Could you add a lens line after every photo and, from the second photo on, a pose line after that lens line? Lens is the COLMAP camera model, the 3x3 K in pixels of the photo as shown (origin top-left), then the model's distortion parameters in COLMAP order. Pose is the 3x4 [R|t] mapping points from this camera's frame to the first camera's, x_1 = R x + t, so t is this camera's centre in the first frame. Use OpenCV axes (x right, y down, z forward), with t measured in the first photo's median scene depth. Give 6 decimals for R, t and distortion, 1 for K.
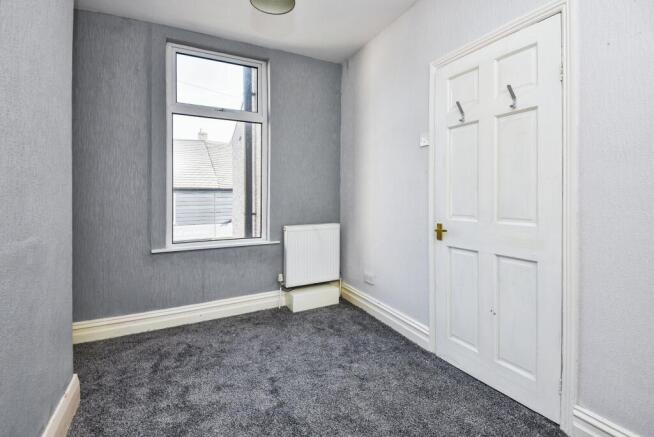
lens RADIAL K [[303.0, 0, 326.9], [0, 303.0, 197.1], [0, 0, 1]] dist [0.000462, -0.000647]
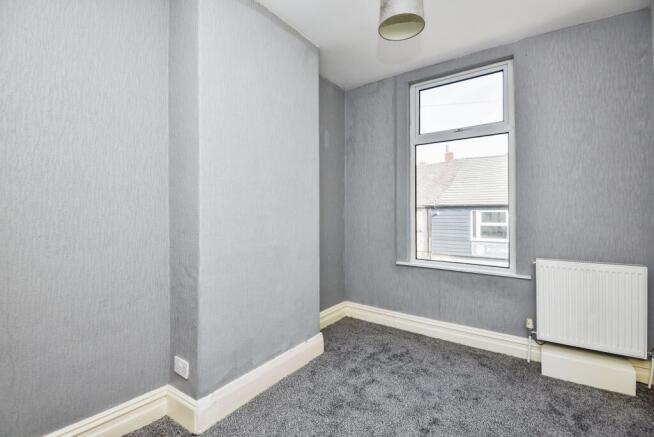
lens RADIAL K [[301.1, 0, 344.4], [0, 301.1, 209.1], [0, 0, 1]] dist [0.034293, -0.030755]
pose [[0.462885, -0.004231, -0.886408, 0.377639], [-0.010153, 0.999898, -0.010074, -0.020895], [0.886360, 0.013663, 0.462794, 0.236754]]
